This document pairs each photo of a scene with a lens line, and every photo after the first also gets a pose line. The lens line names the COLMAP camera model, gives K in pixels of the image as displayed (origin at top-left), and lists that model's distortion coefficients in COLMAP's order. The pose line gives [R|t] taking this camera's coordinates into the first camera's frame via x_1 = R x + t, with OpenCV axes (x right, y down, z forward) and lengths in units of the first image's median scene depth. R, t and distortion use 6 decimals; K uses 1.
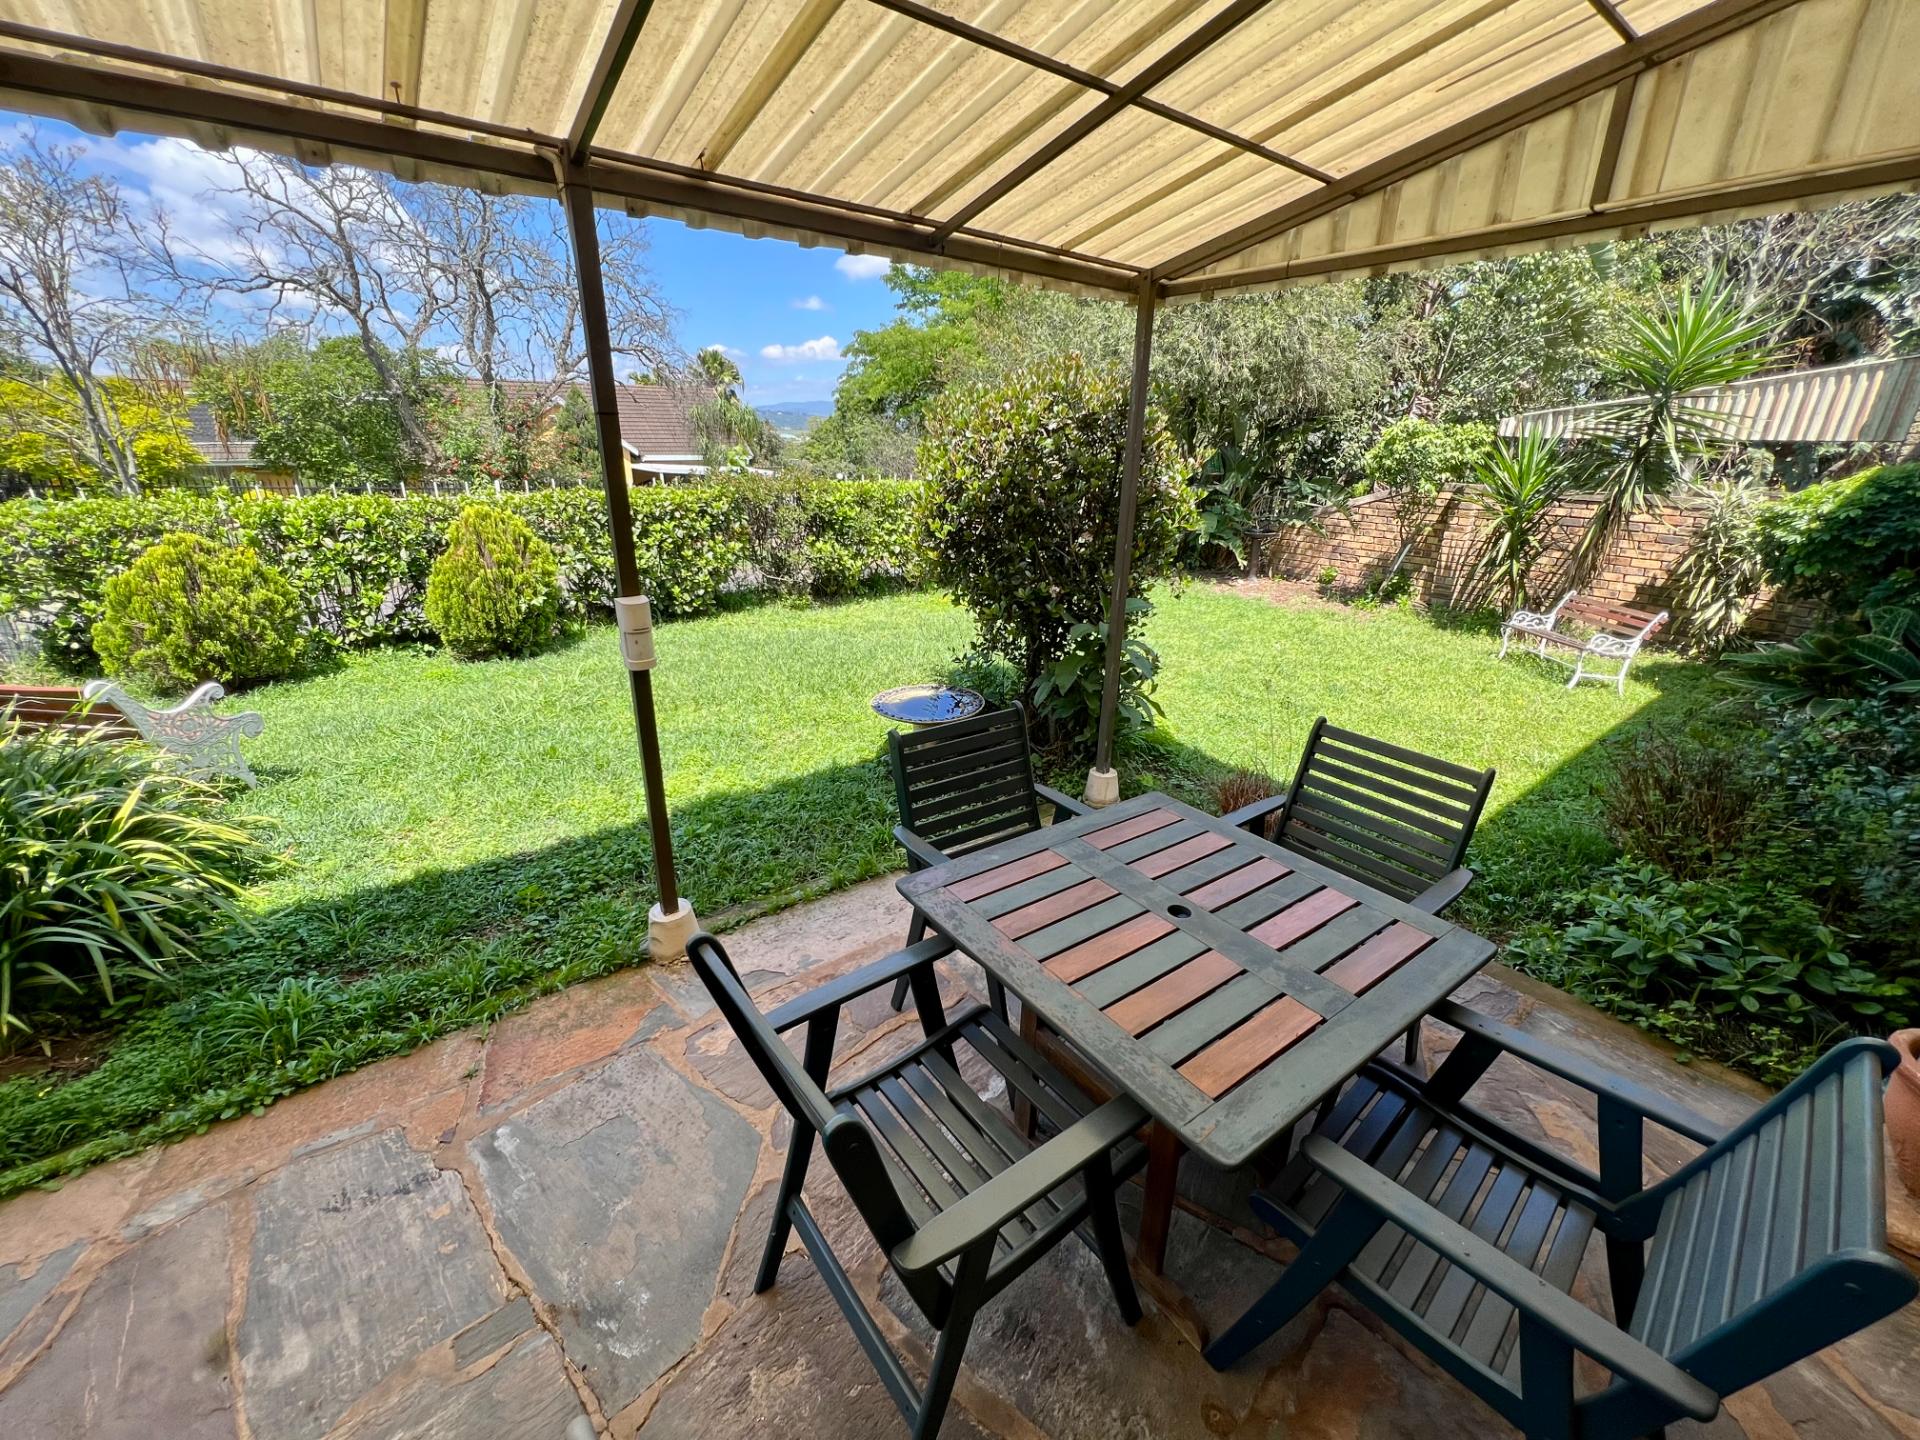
lens RADIAL K [[766.5, 0, 956.7], [0, 766.5, 712.5], [0, 0, 1]] dist [-0.004089, -0.000363]
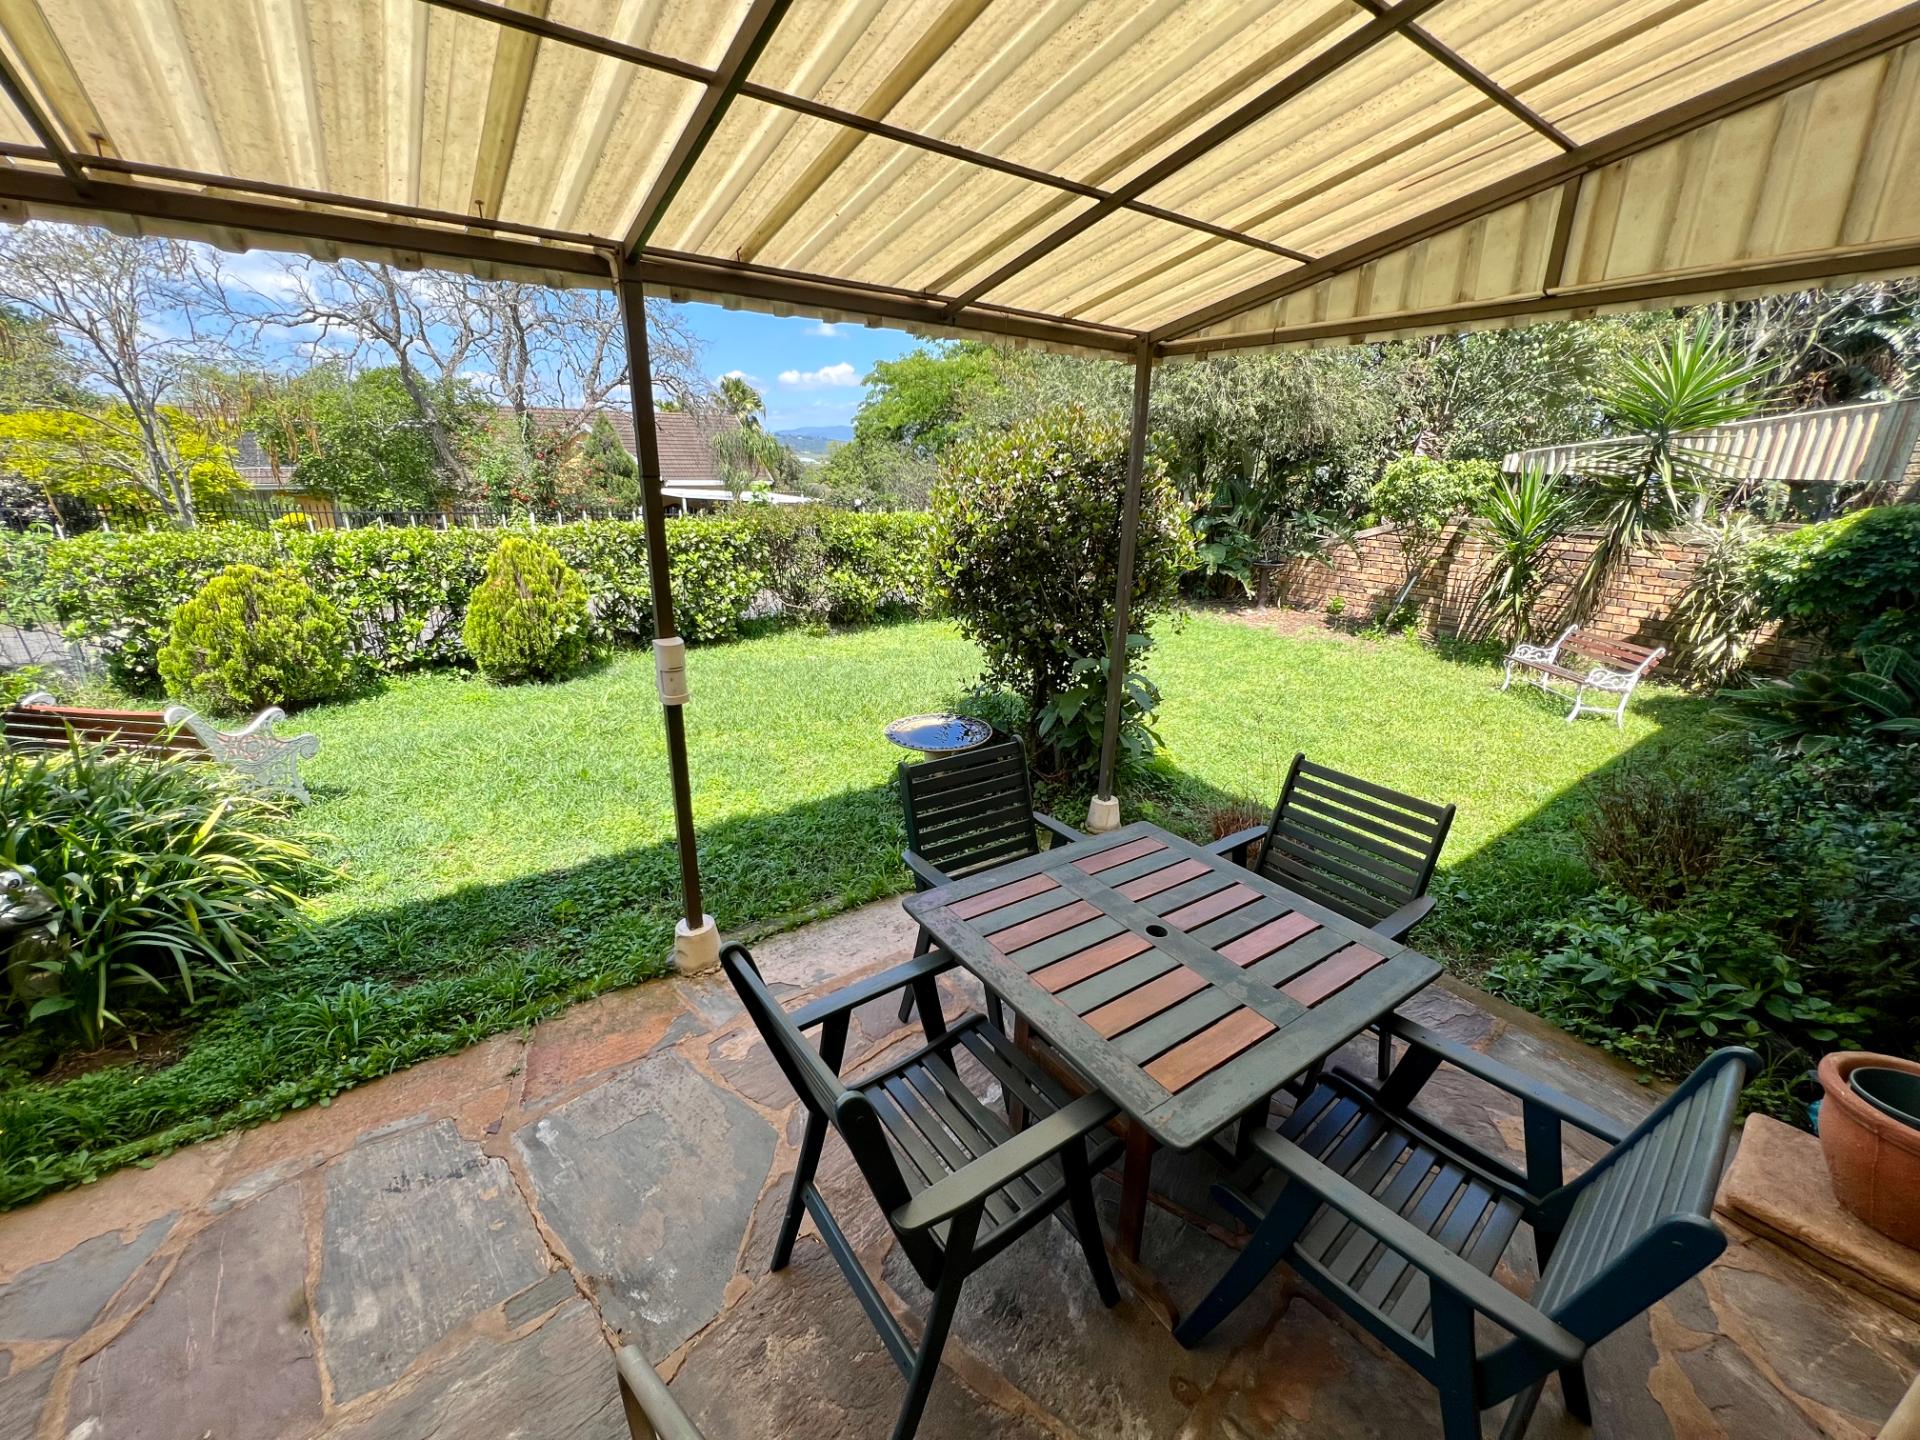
lens RADIAL K [[766.5, 0, 956.7], [0, 766.5, 713.1], [0, 0, 1]] dist [-0.004089, -0.000363]
pose [[0.999762, 0.009323, -0.019709, 0.010675], [-0.009862, 0.999576, -0.027408, -0.012398], [0.019445, 0.027596, 0.999430, -0.067389]]
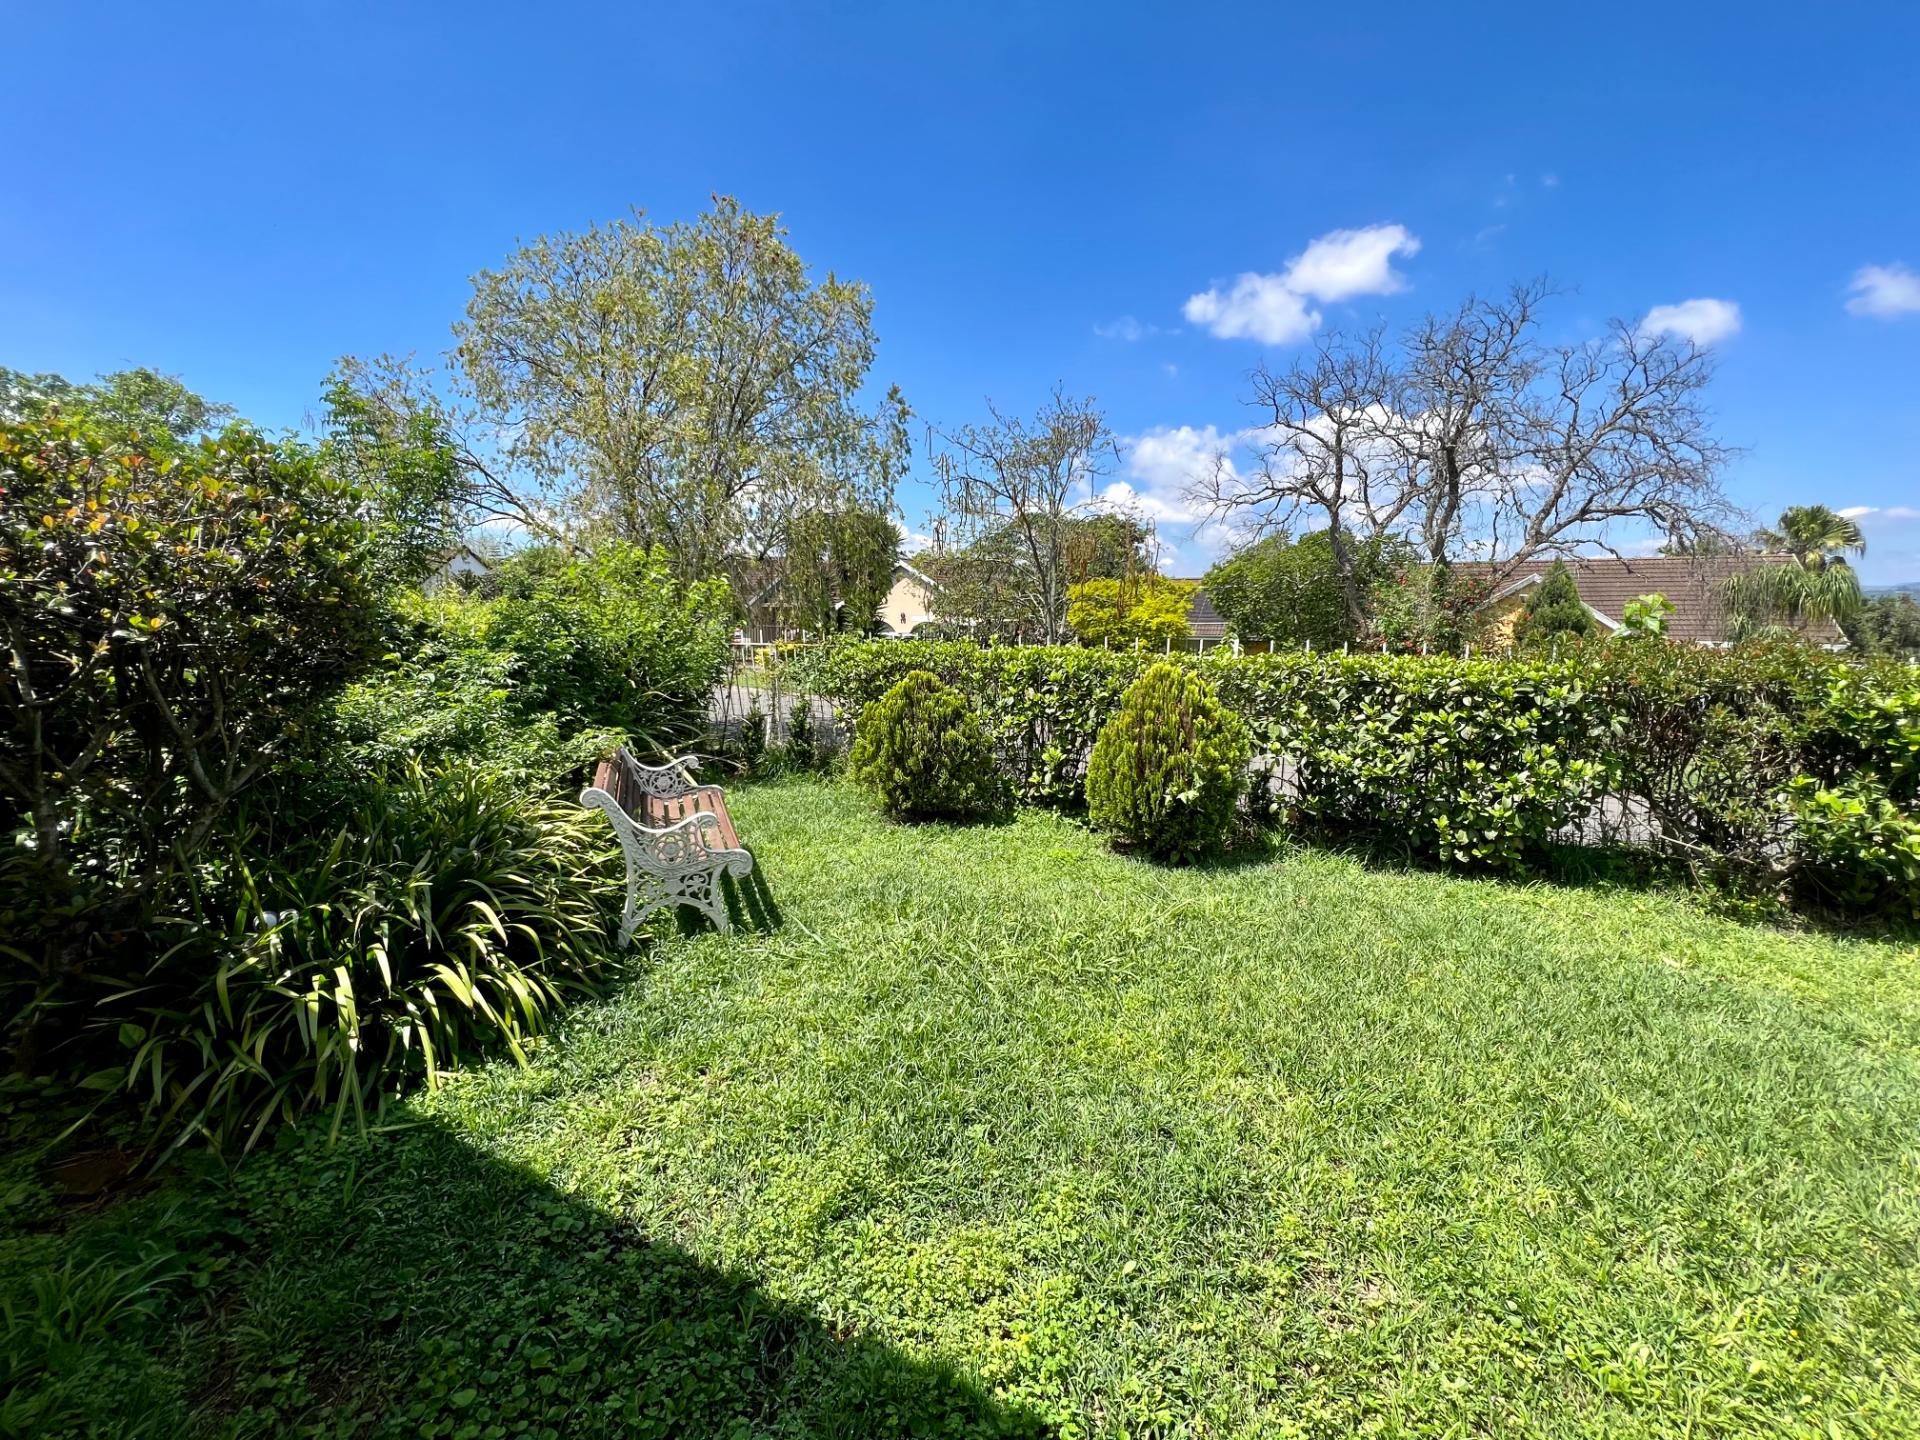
lens RADIAL K [[766.5, 0, 960.6], [0, 766.5, 711.1], [0, 0, 1]] dist [-0.004089, -0.000363]
pose [[0.430892, 0.100397, -0.896801, -0.004223], [-0.305150, 0.951460, -0.040101, -0.238926], [0.849244, 0.290938, 0.440612, 0.907495]]
